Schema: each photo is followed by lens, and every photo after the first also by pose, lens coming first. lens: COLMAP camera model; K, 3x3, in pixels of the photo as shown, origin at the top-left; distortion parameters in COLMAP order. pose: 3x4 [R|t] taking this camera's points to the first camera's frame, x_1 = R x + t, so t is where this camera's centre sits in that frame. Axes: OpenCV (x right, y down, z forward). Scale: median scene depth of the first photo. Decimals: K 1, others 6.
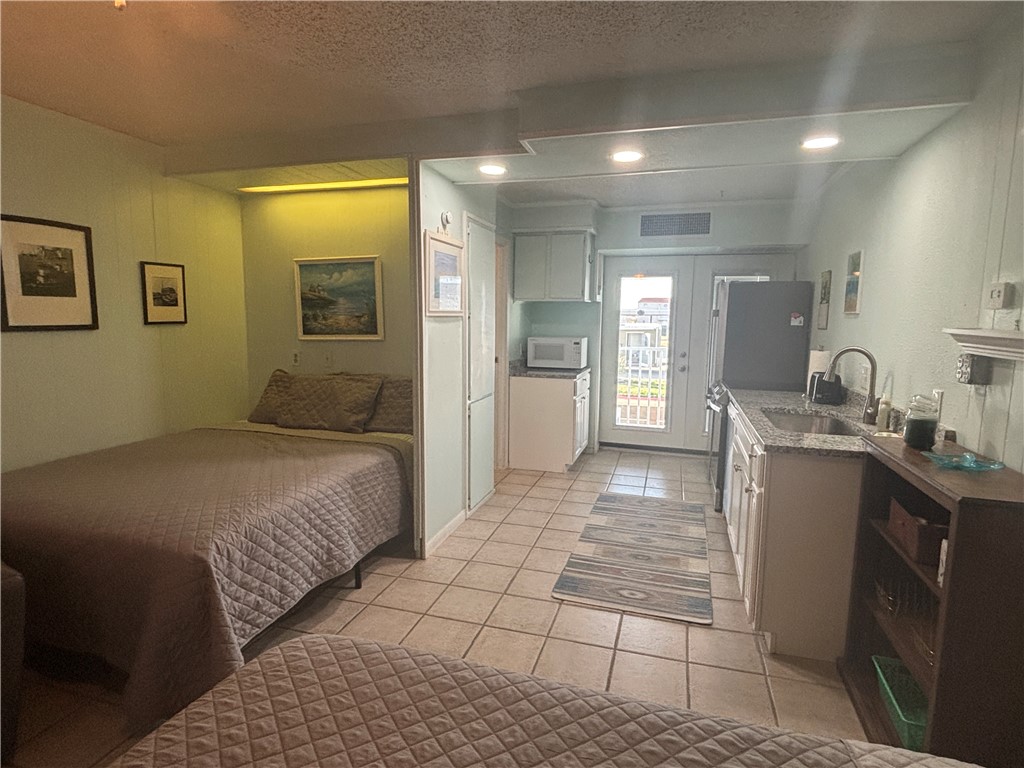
lens RADIAL K [[555.0, 0, 510.2], [0, 555.0, 381.3], [0, 0, 1]] dist [0.026439, -0.019597]
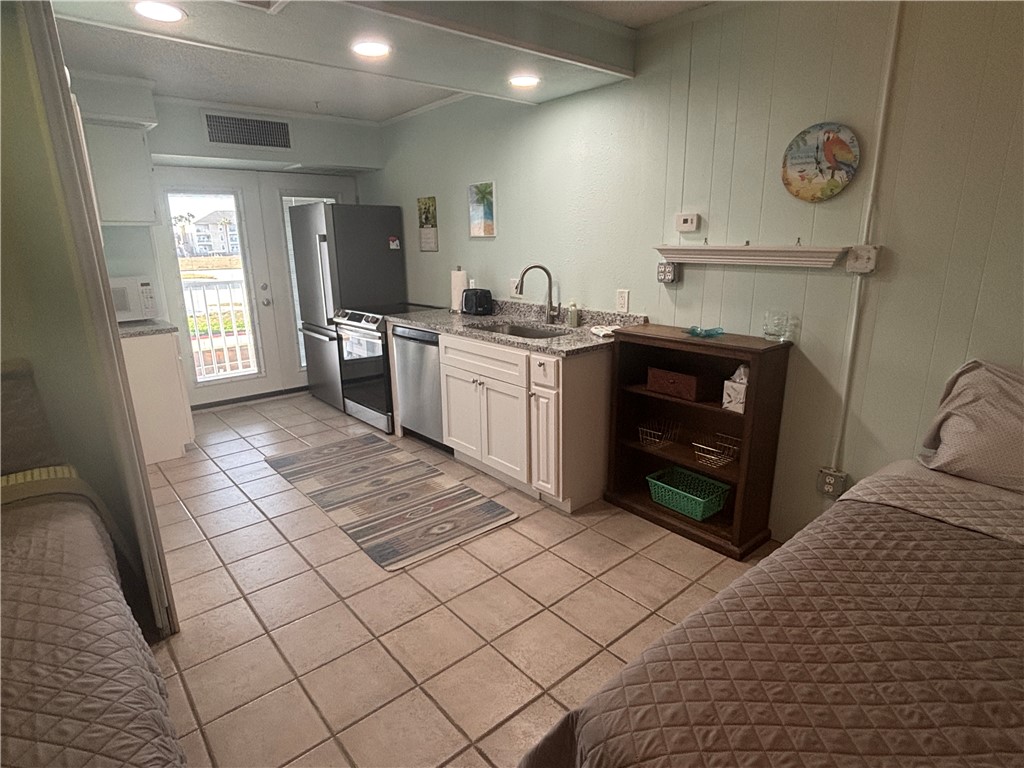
lens RADIAL K [[555.0, 0, 510.2], [0, 555.0, 381.3], [0, 0, 1]] dist [0.026439, -0.019597]
pose [[0.531805, -0.235119, 0.813574, -0.406968], [0.123967, 0.971952, 0.199856, -0.051563], [-0.837744, -0.005428, 0.546036, 0.310653]]
